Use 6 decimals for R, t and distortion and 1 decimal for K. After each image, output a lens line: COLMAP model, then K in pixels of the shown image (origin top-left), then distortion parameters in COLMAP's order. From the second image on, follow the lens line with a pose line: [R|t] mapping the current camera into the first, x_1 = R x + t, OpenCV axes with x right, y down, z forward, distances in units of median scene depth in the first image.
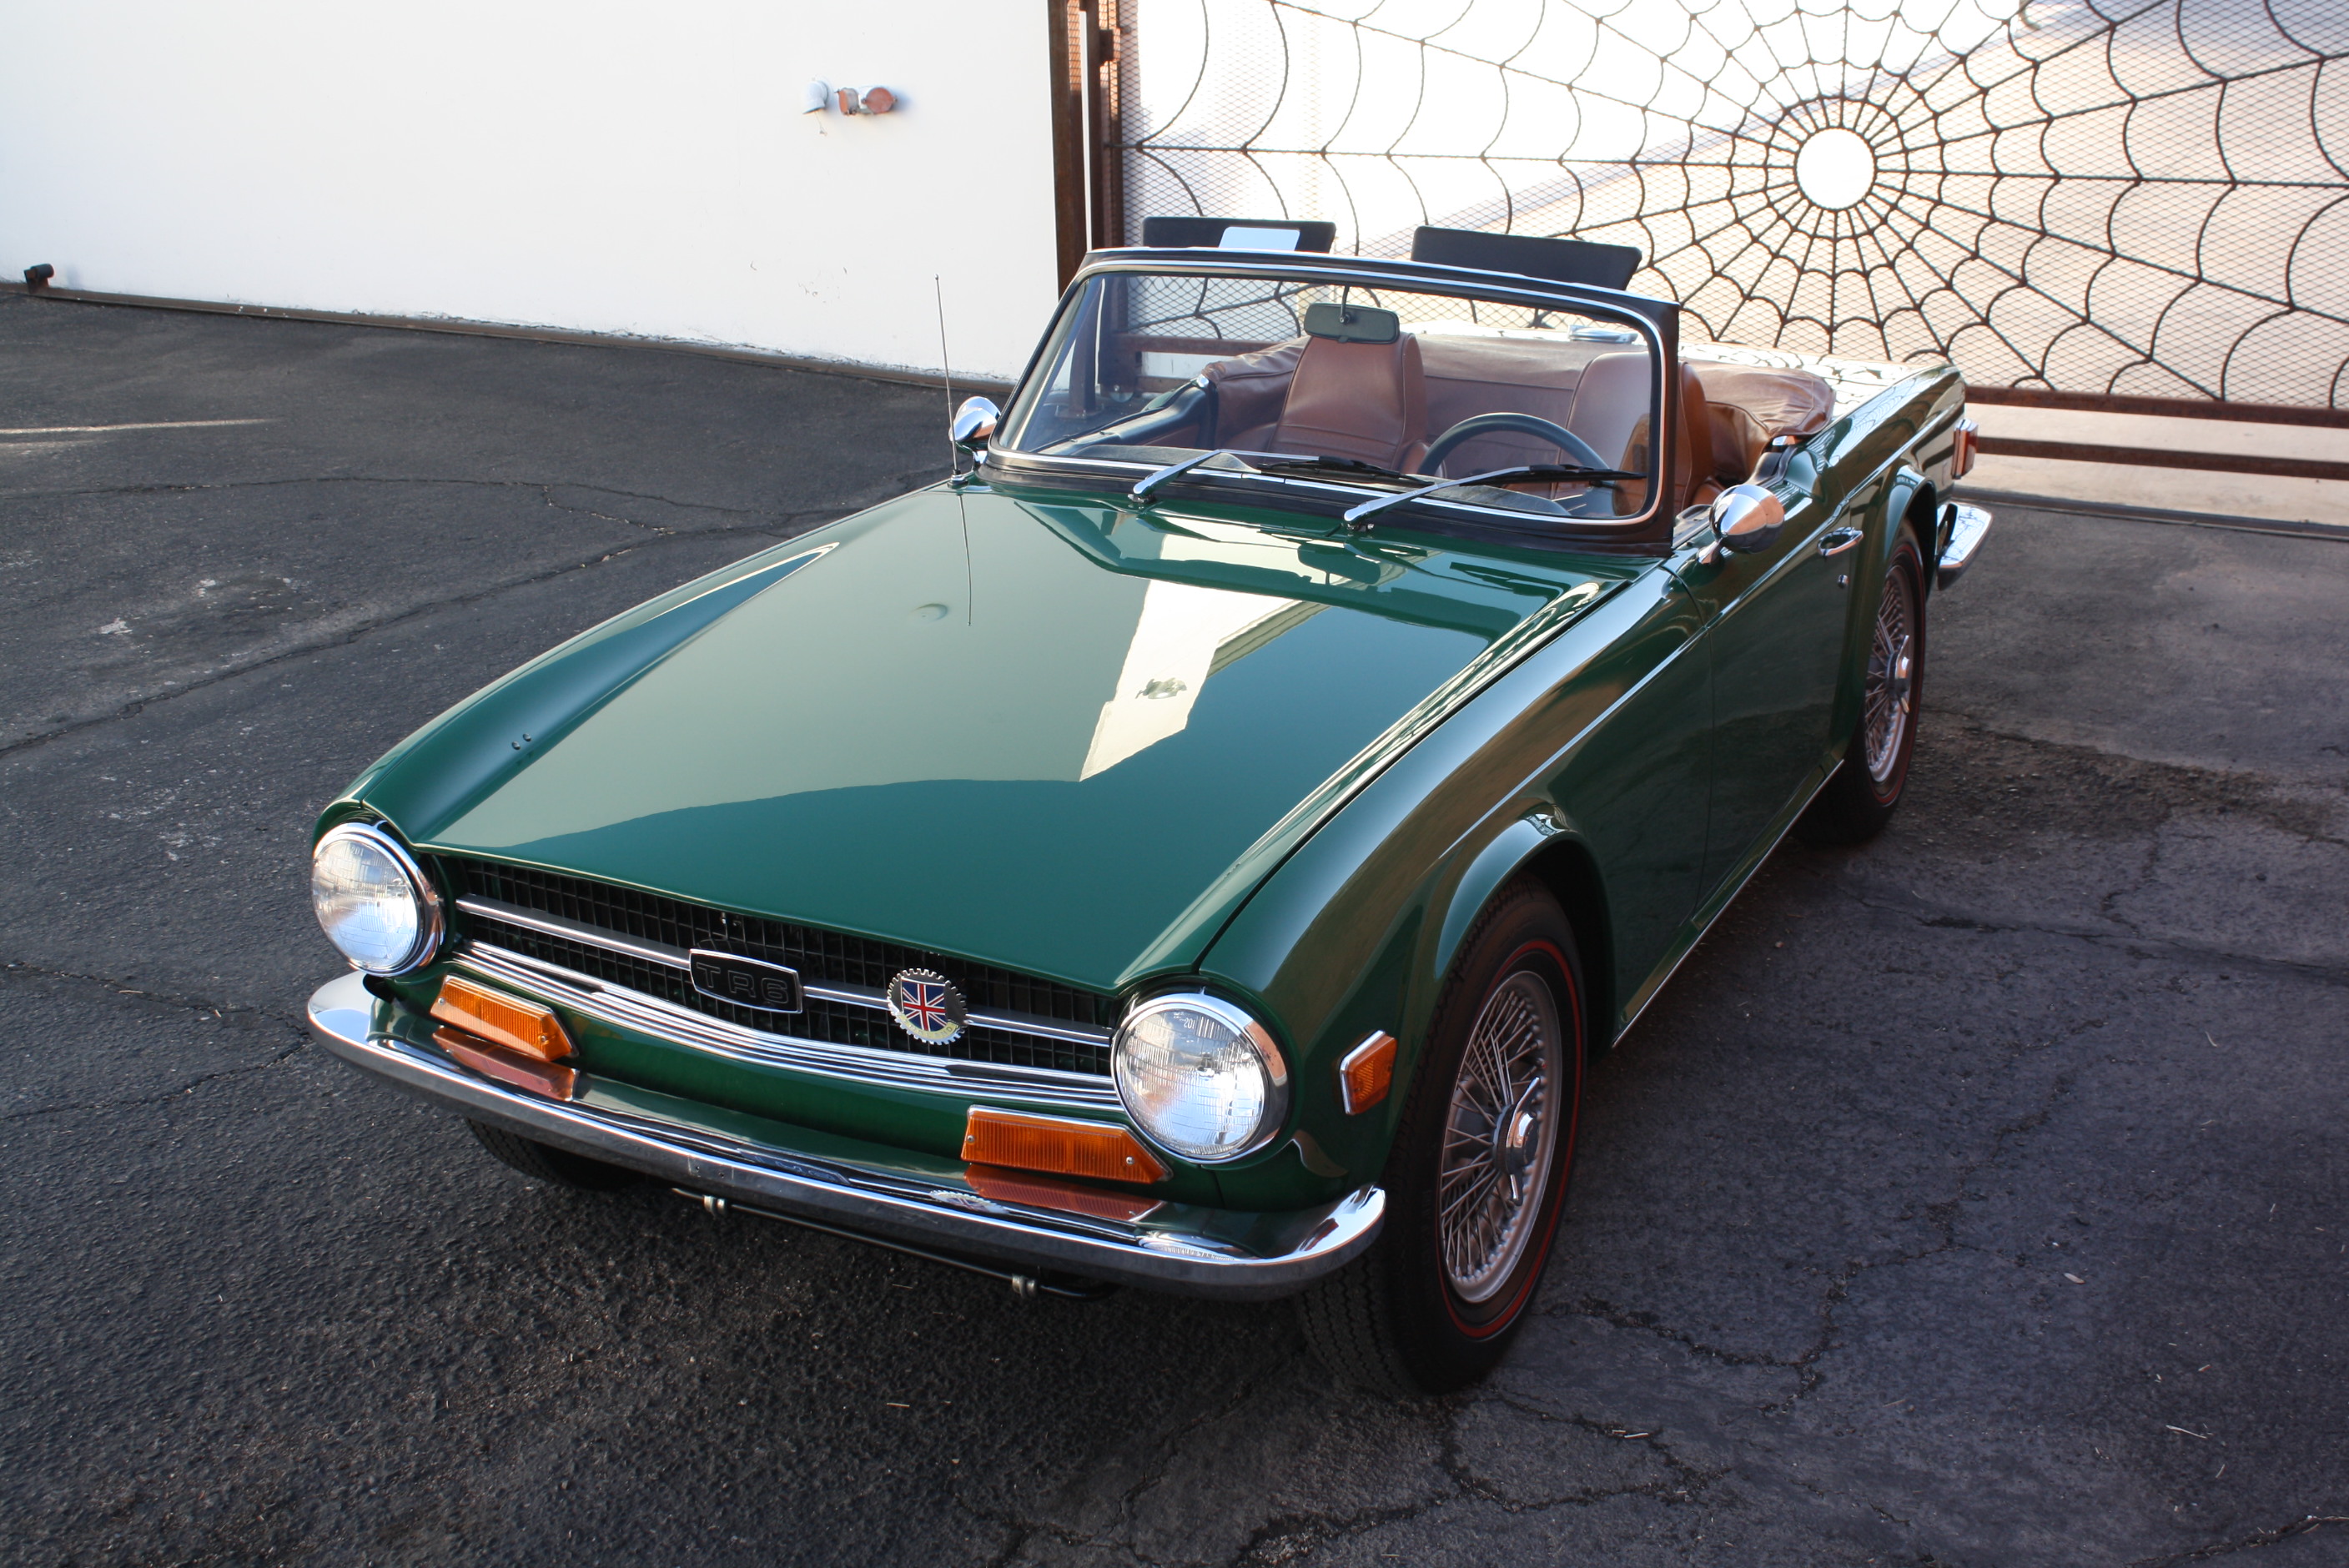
lens RADIAL K [[2824.9, 0, 1214.0], [0, 2824.9, 792.9], [0, 0, 1]] dist [-0.111025, 0.173215]
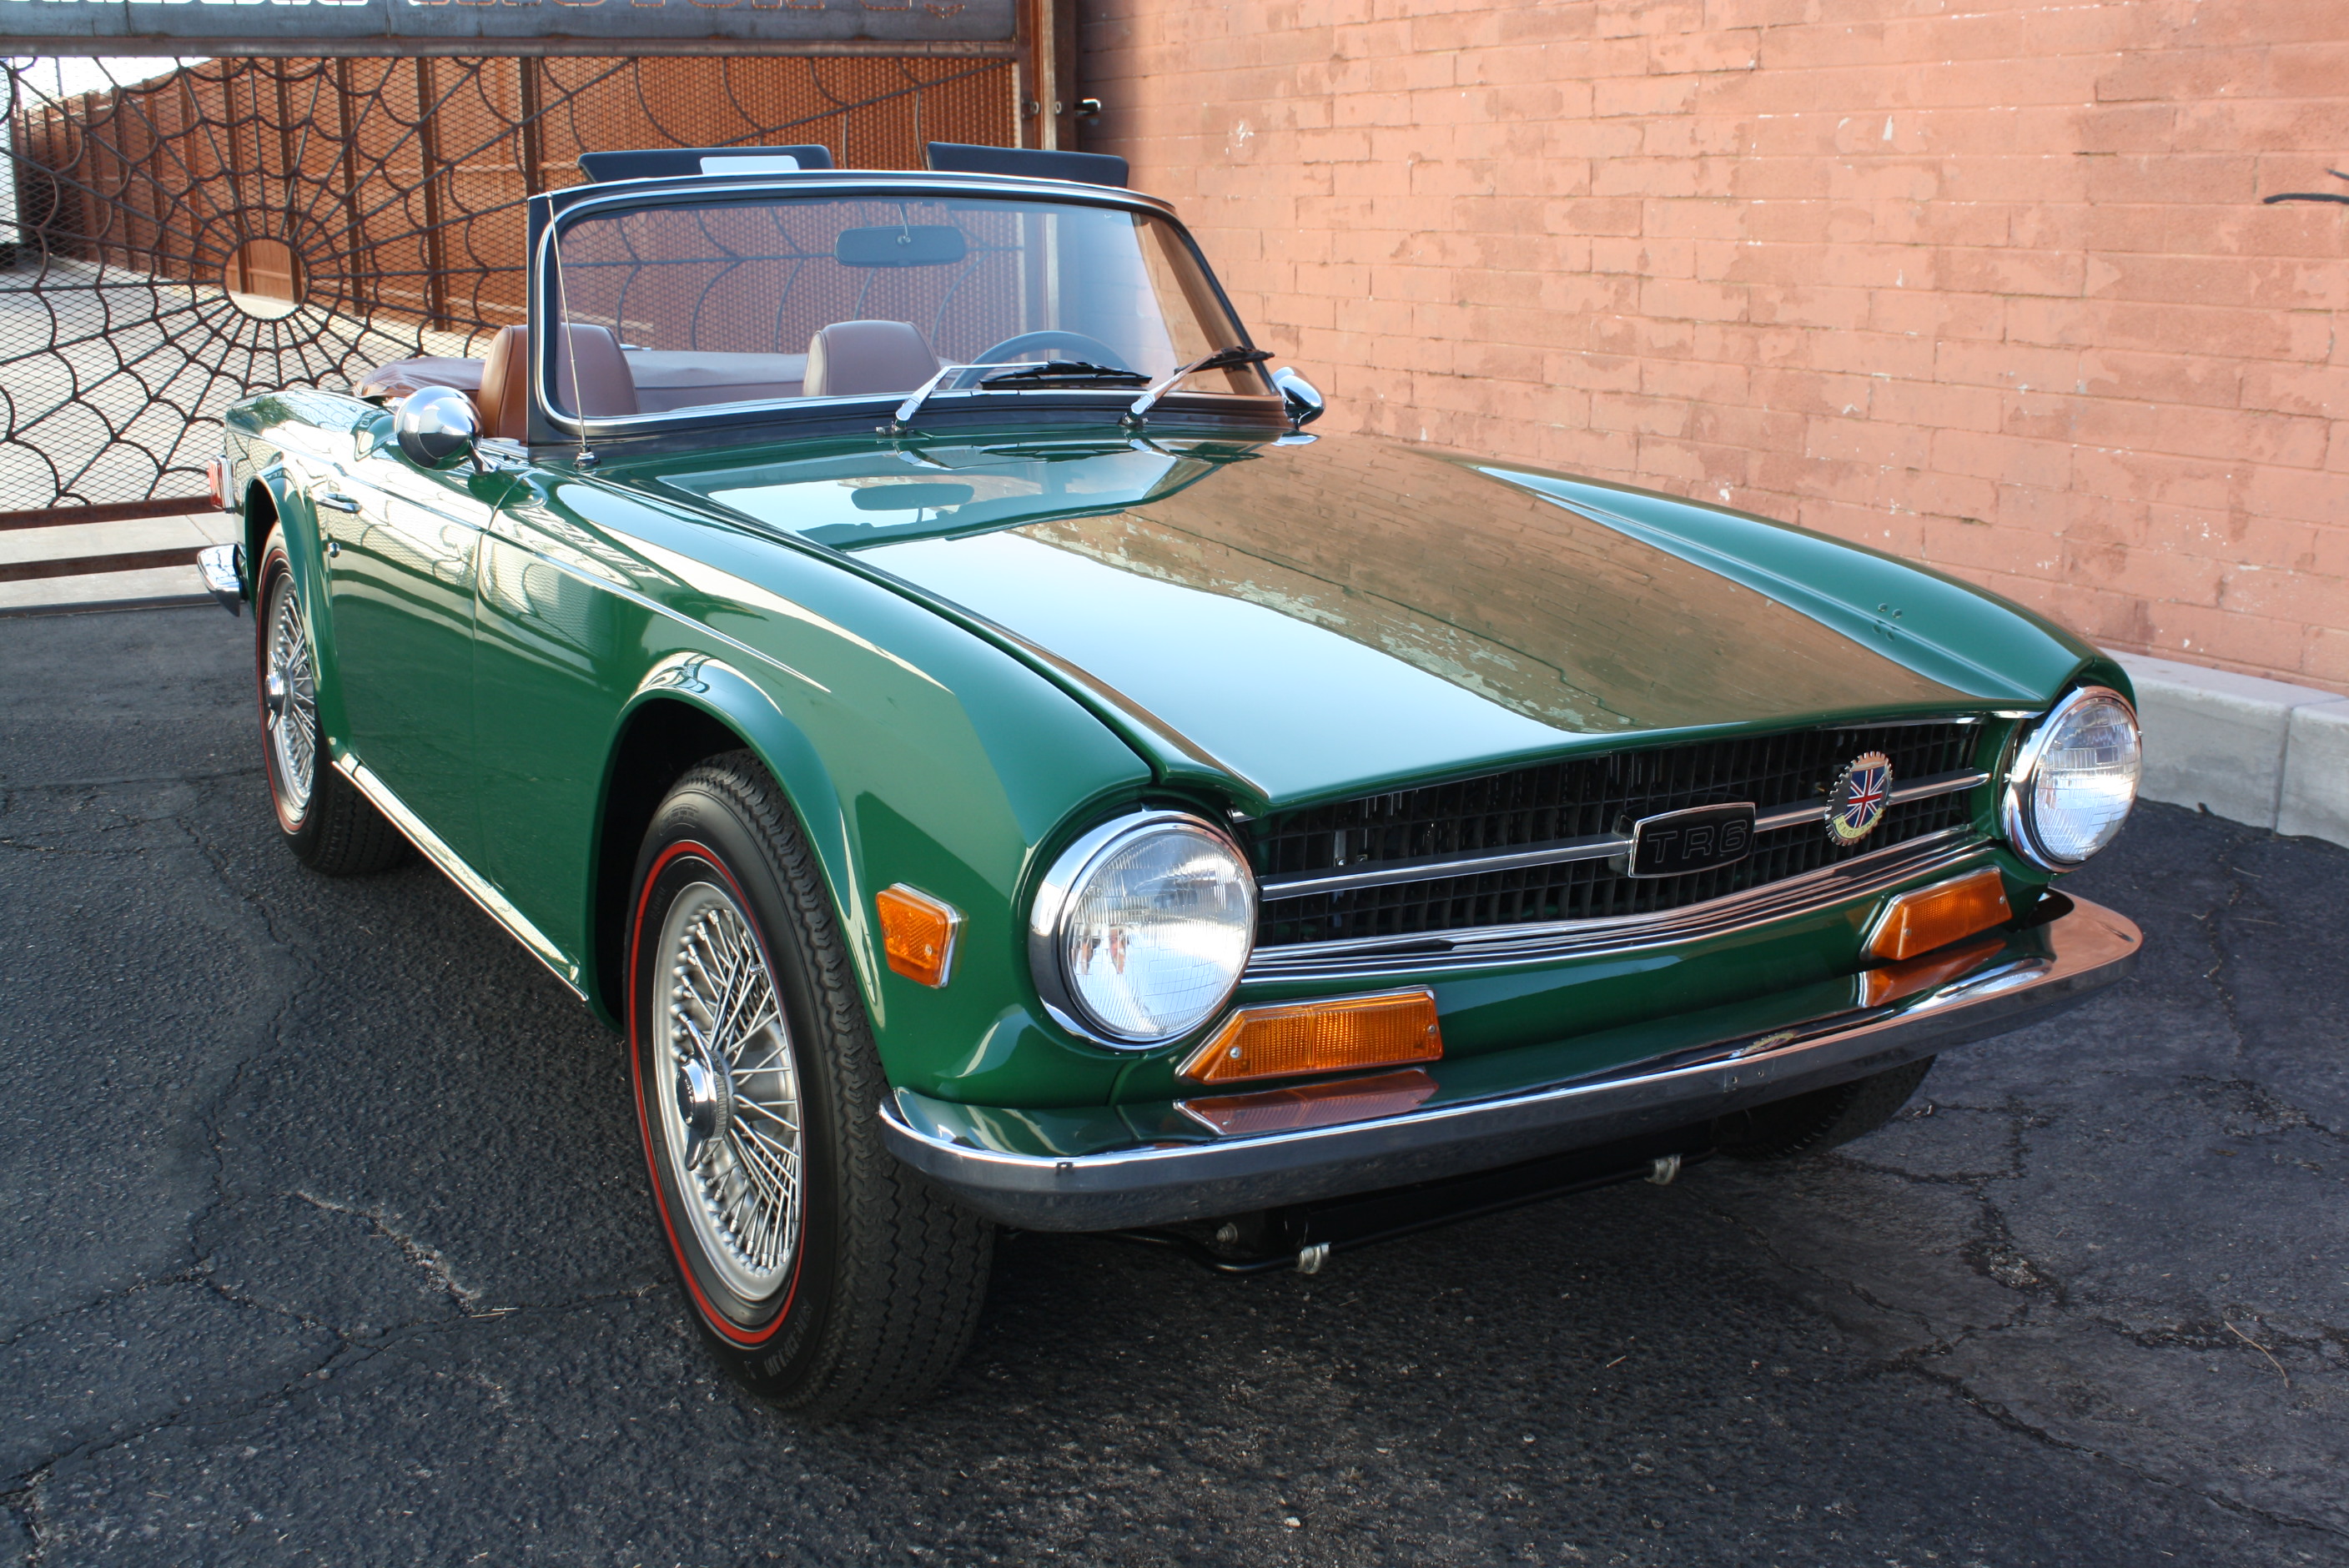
lens RADIAL K [[2406.2, 0, 1223.1], [0, 2406.2, 793.6], [0, 0, 1]] dist [-0.131459, 0.149062]
pose [[0.539791, -0.201595, 0.817303, -0.631737], [0.265376, 0.962146, 0.062054, -0.018632], [-0.798875, 0.183396, 0.572857, 0.569262]]
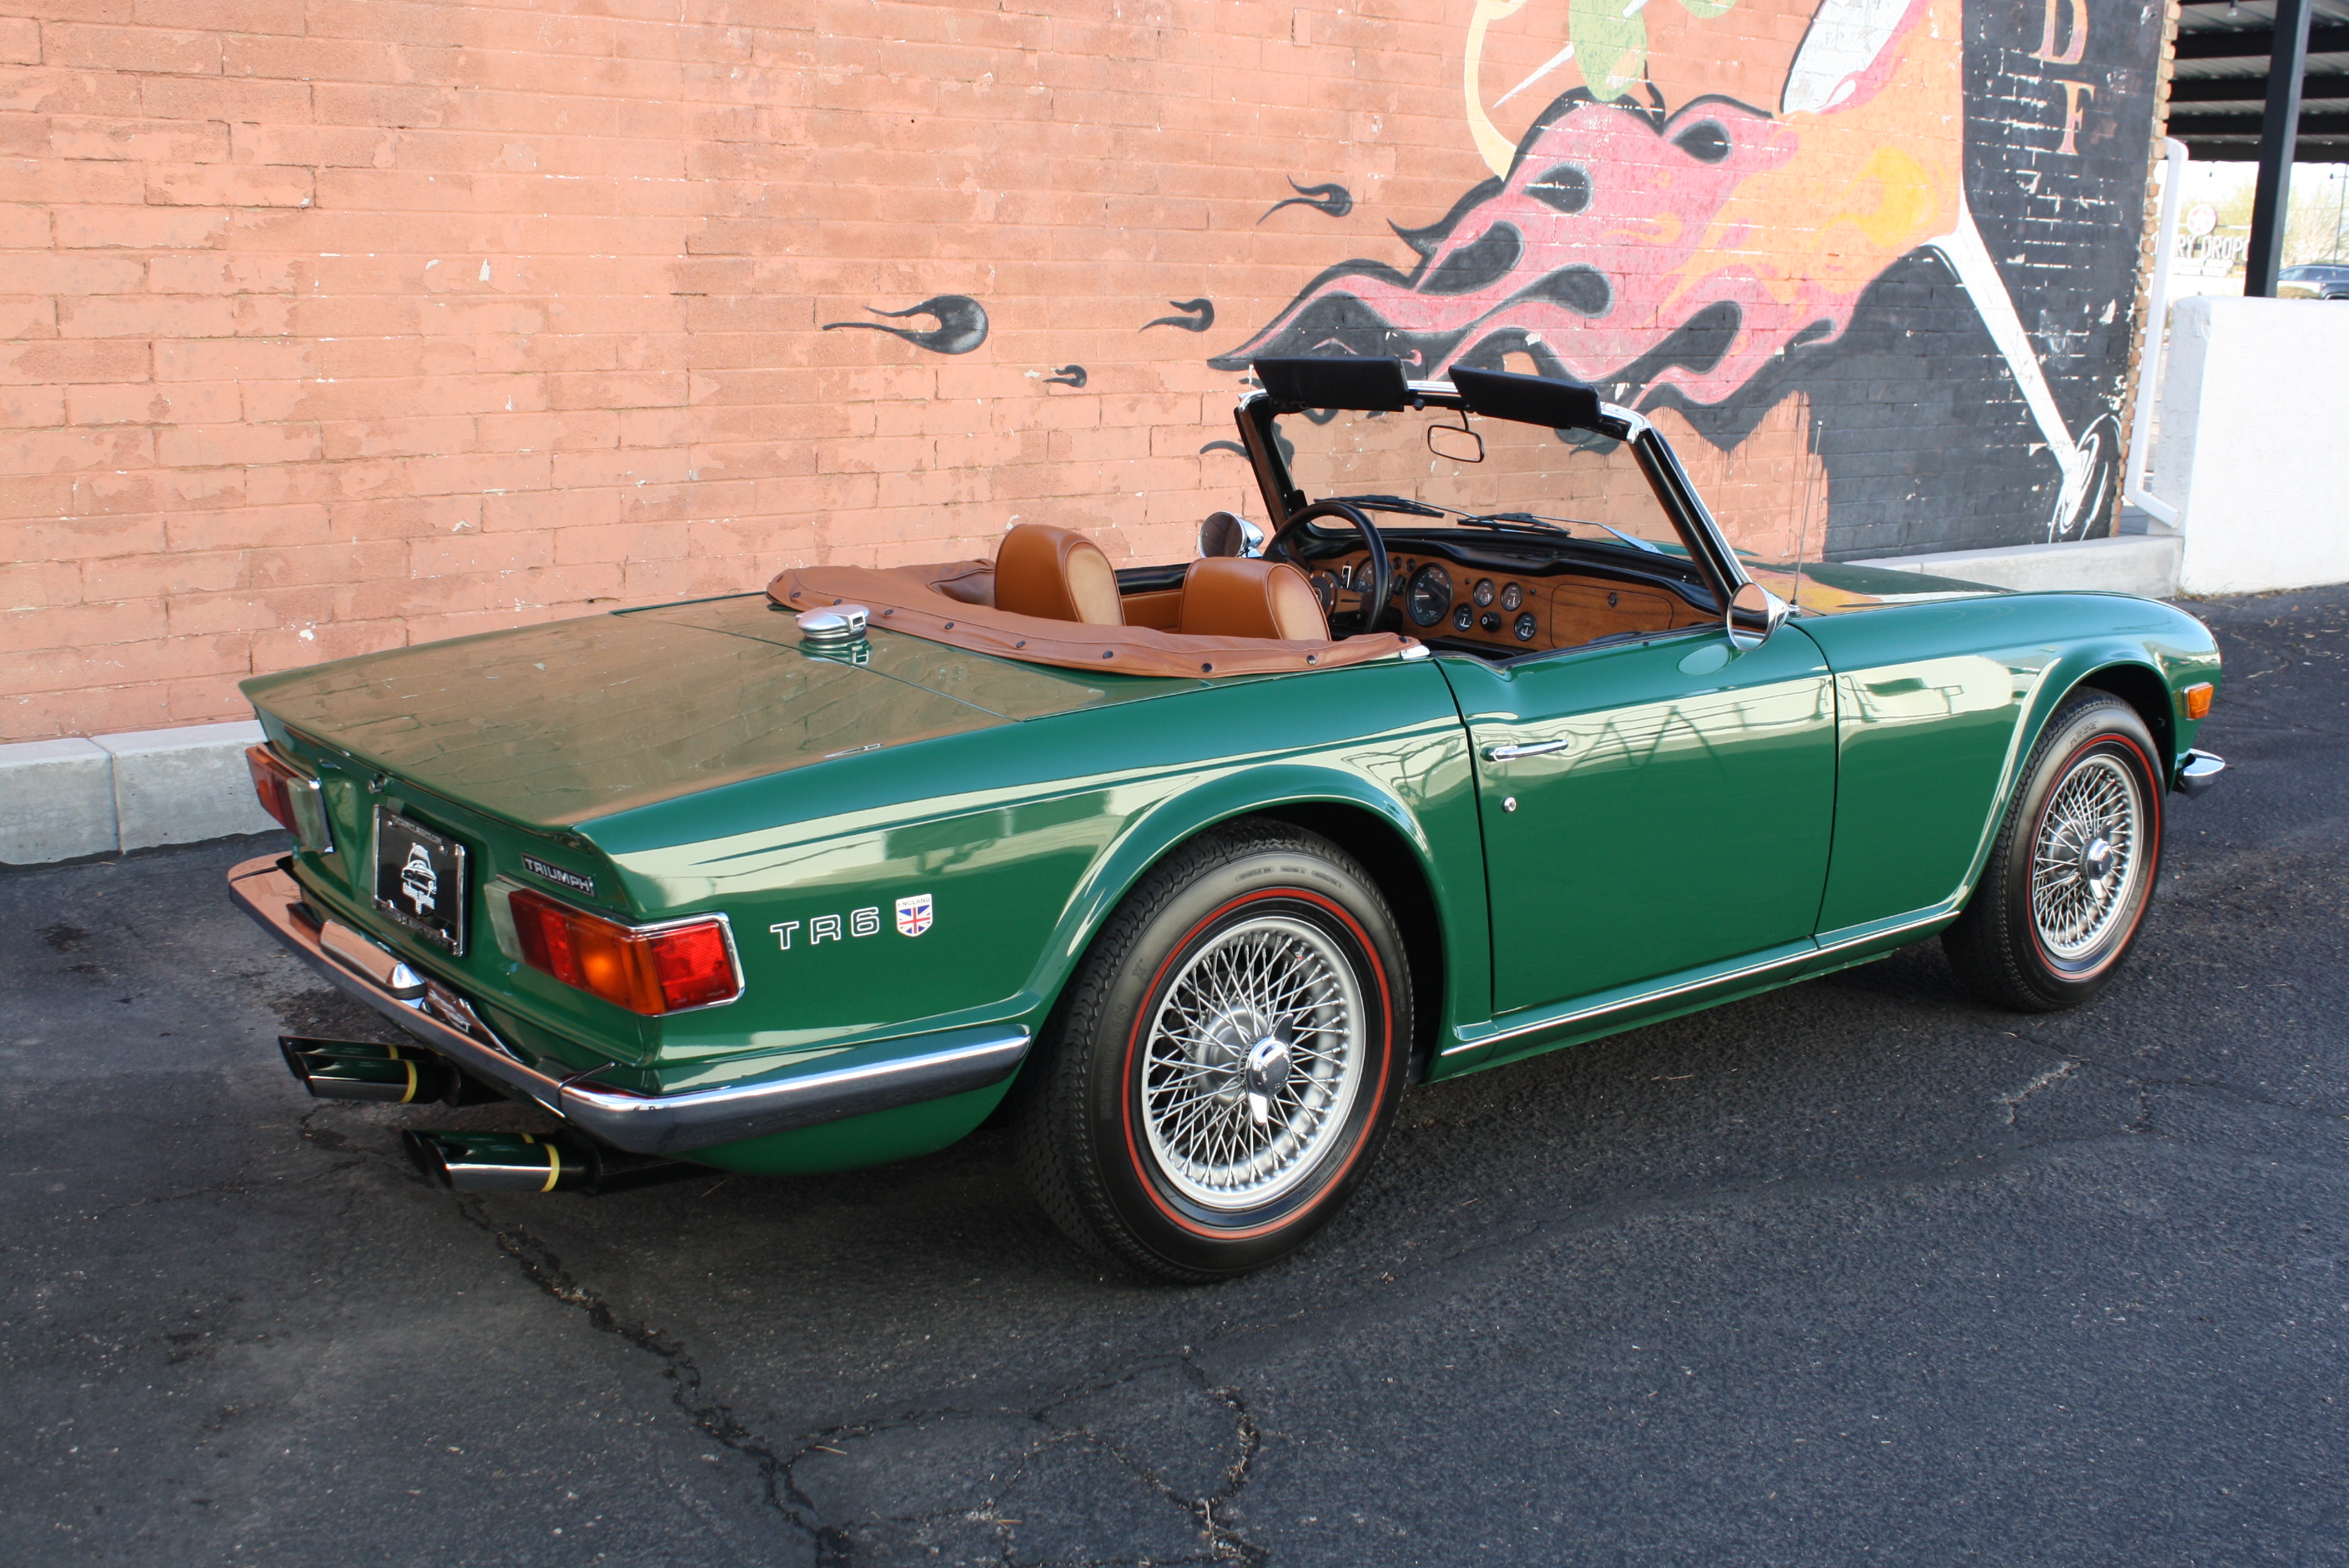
lens RADIAL K [[2404.4, 0, 1216.3], [0, 2404.4, 787.6], [0, 0, 1]] dist [-0.134950, 0.152058]
pose [[-0.910601, -0.116720, 0.396463, -0.299405], [0.104266, 0.863381, 0.493661, -0.603883], [-0.399919, 0.490866, -0.774025, 2.094538]]
